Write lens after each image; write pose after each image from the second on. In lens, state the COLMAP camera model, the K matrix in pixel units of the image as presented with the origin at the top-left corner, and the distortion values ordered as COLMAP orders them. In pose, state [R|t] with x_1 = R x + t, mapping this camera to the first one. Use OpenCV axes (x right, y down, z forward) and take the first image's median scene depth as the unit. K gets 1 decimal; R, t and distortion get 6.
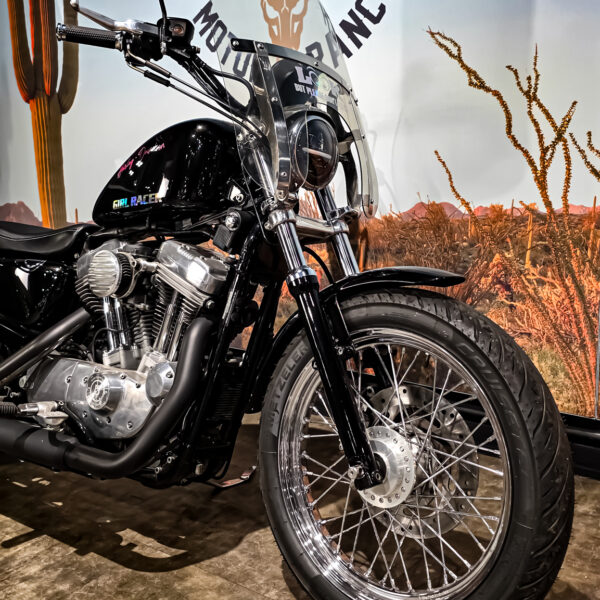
lens RADIAL K [[718.8, 0, 299.1], [0, 718.8, 292.2], [0, 0, 1]] dist [0.041443, 0.000000]
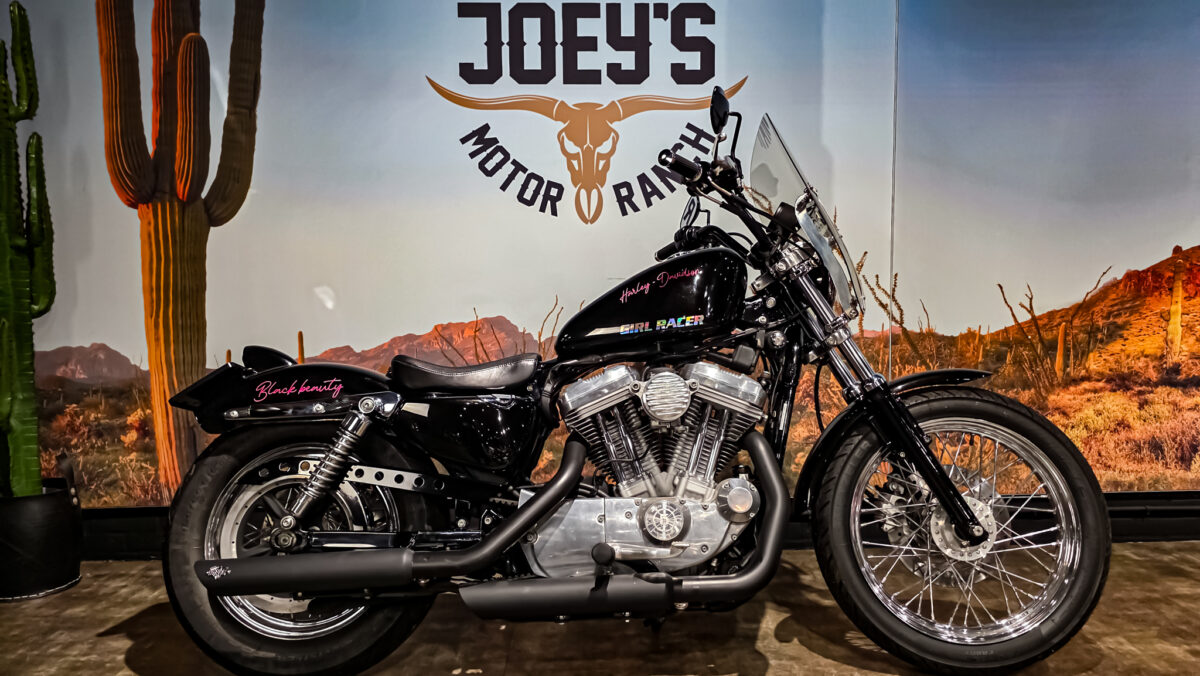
lens RADIAL K [[809.3, 0, 601.9], [0, 809.3, 355.0], [0, 0, 1]] dist [0.063299, -0.069822]
pose [[0.788788, -0.021580, 0.614286, -0.837871], [0.097347, 0.991156, -0.090181, 0.007599], [-0.606907, 0.130933, 0.783913, 0.148798]]
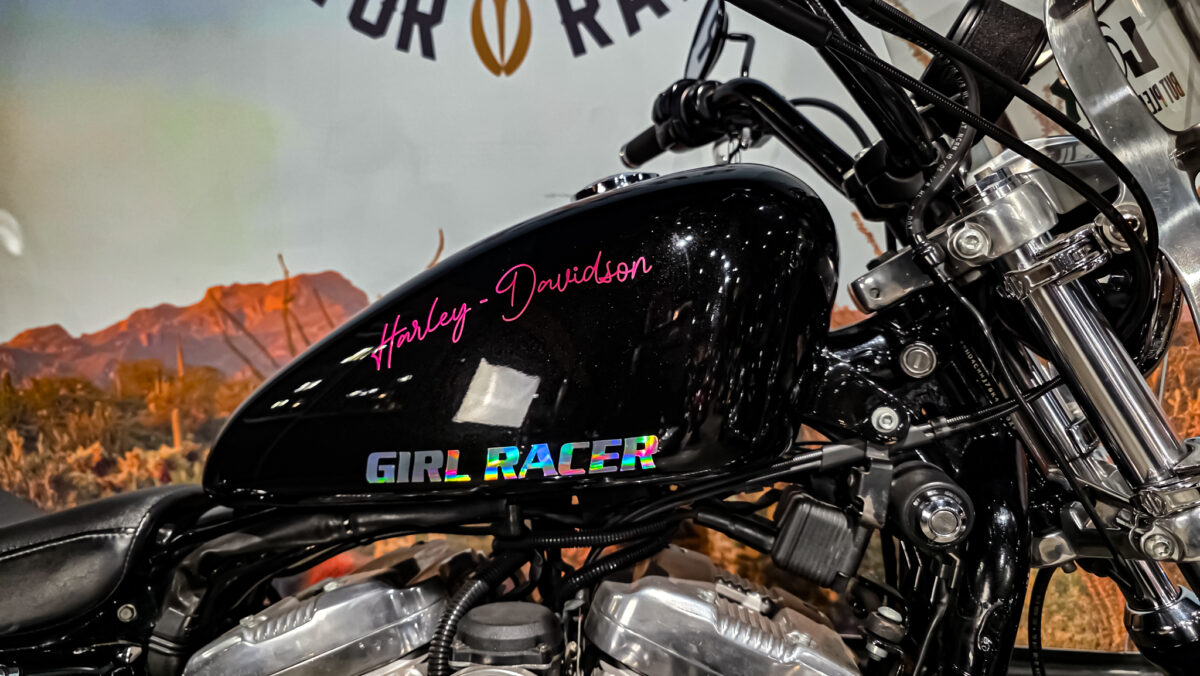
lens RADIAL K [[809.3, 0, 597.1], [0, 809.3, 339.8], [0, 0, 1]] dist [0.063299, -0.069822]
pose [[0.858781, -0.098762, 0.502733, -0.292047], [0.081673, 0.995086, 0.055969, -0.160145], [-0.505791, -0.007005, 0.862628, 0.612818]]
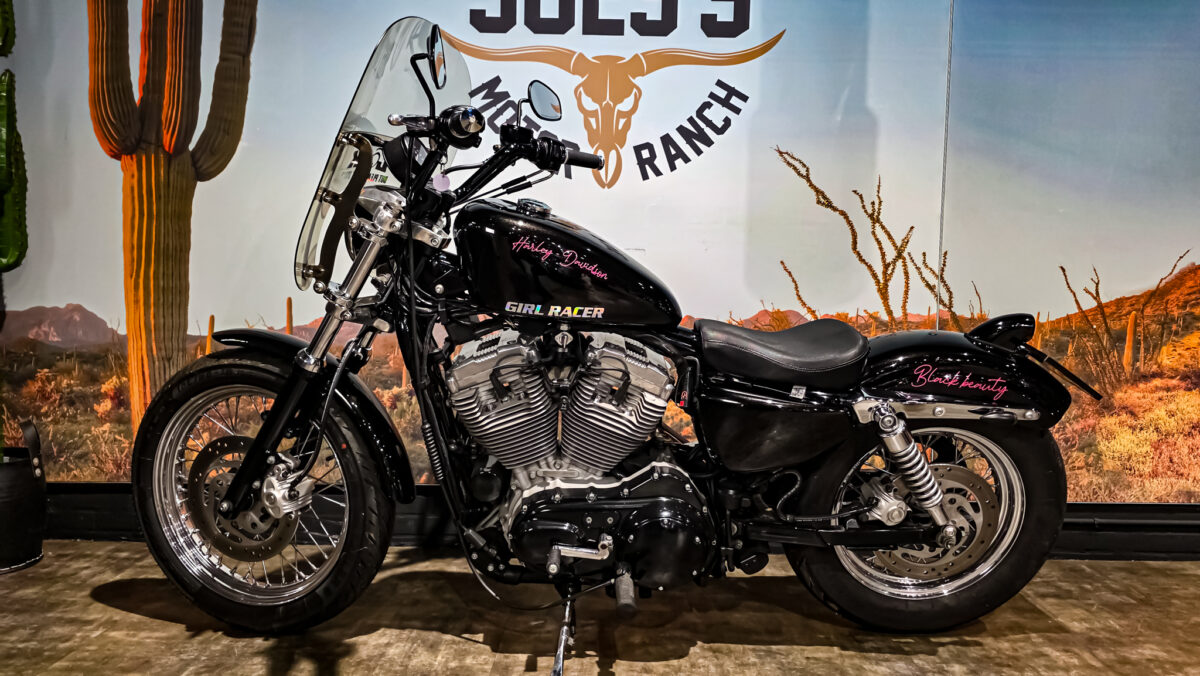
lens RADIAL K [[809.3, 0, 602.7], [0, 809.3, 343.7], [0, 0, 1]] dist [0.063299, -0.069822]
pose [[0.806621, 0.012996, 0.590926, -0.749683], [0.065043, 0.991735, -0.110595, 0.037357], [-0.587479, 0.127644, 0.799109, 0.240072]]
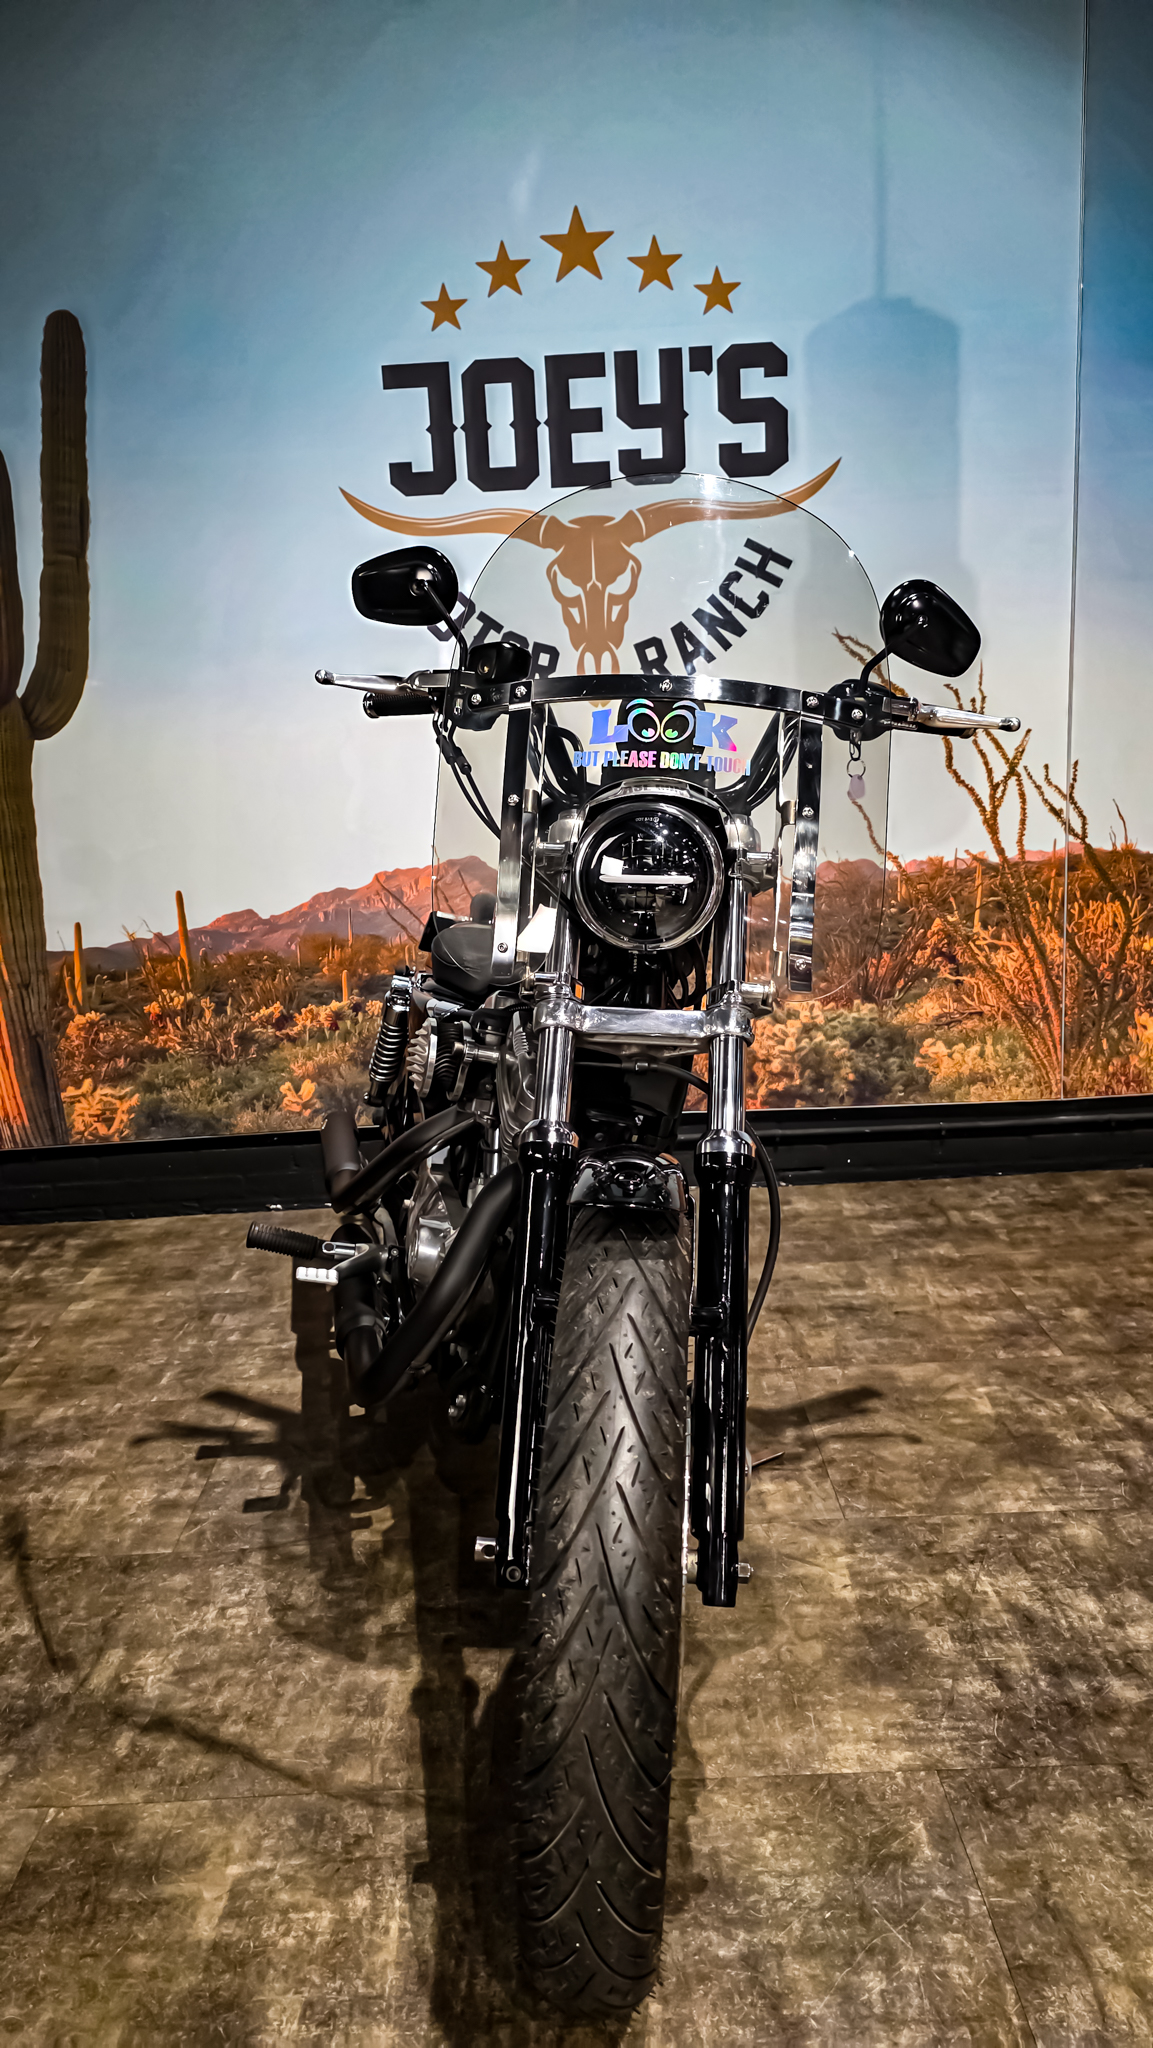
lens RADIAL K [[1381.3, 0, 550.7], [0, 1381.3, 1026.1], [0, 0, 1]] dist [0.063299, -0.069822]
pose [[0.808253, -0.135389, 0.573060, -0.976121], [0.137906, 0.989665, 0.039309, -0.055922], [-0.572459, 0.047257, 0.818570, 0.002717]]
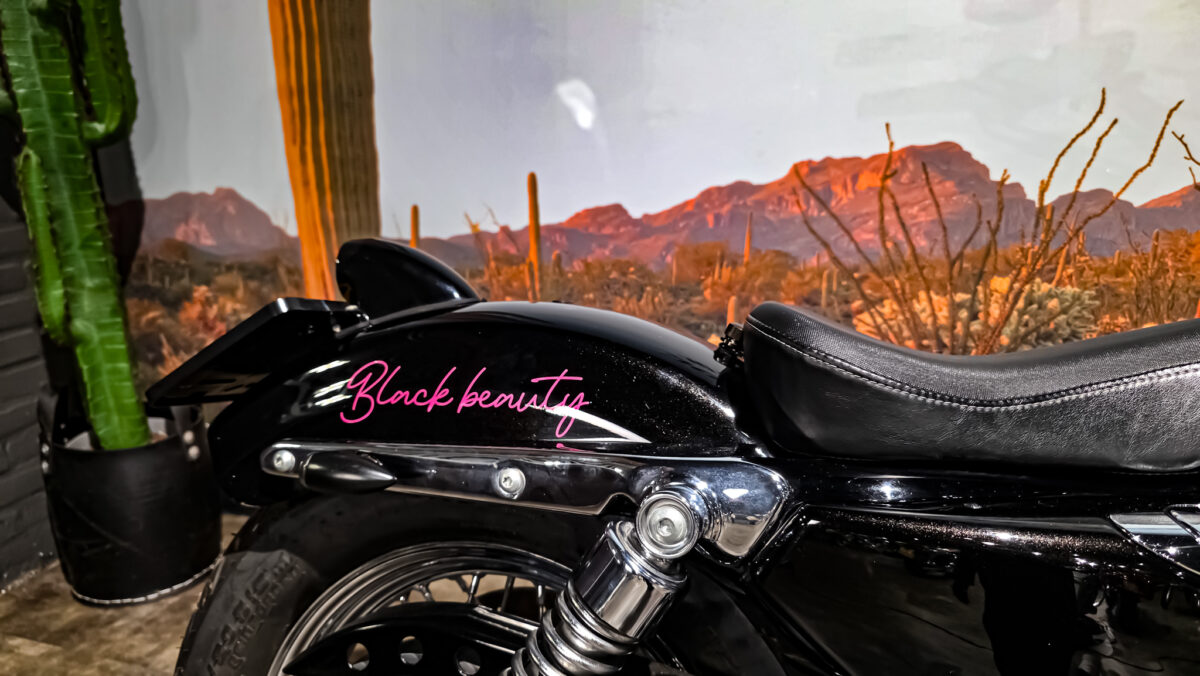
lens RADIAL K [[809.3, 0, 603.8], [0, 809.3, 350.4], [0, 0, 1]] dist [0.063299, -0.069822]
pose [[0.945356, -0.082071, 0.315541, -0.574538], [0.051051, 0.993123, 0.105358, -0.121410], [-0.322018, -0.083492, 0.943045, 0.815954]]
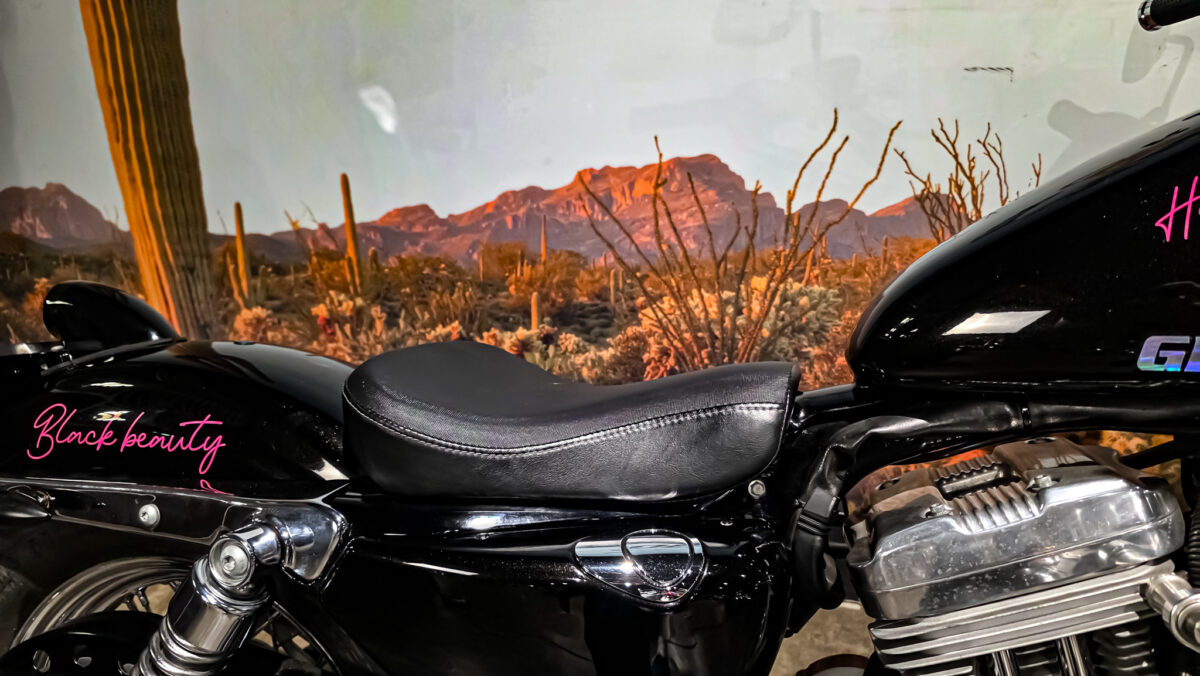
lens RADIAL K [[809.3, 0, 607.1], [0, 809.3, 343.4], [0, 0, 1]] dist [0.063299, -0.069822]
pose [[0.926454, -0.115198, 0.358347, -0.460038], [0.058433, 0.984492, 0.165415, -0.160352], [-0.371845, -0.132310, 0.918817, 0.725611]]
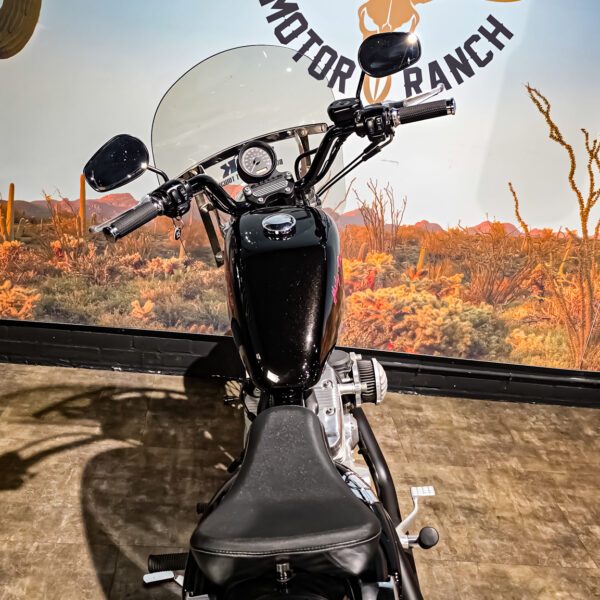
lens RADIAL K [[718.8, 0, 287.4], [0, 718.8, 295.5], [0, 0, 1]] dist [0.041443, 0.000000]
pose [[0.747721, -0.134920, 0.650161, -0.973573], [-0.029598, 0.971394, 0.235621, -0.303895], [-0.663353, -0.195422, 0.722339, 0.338366]]
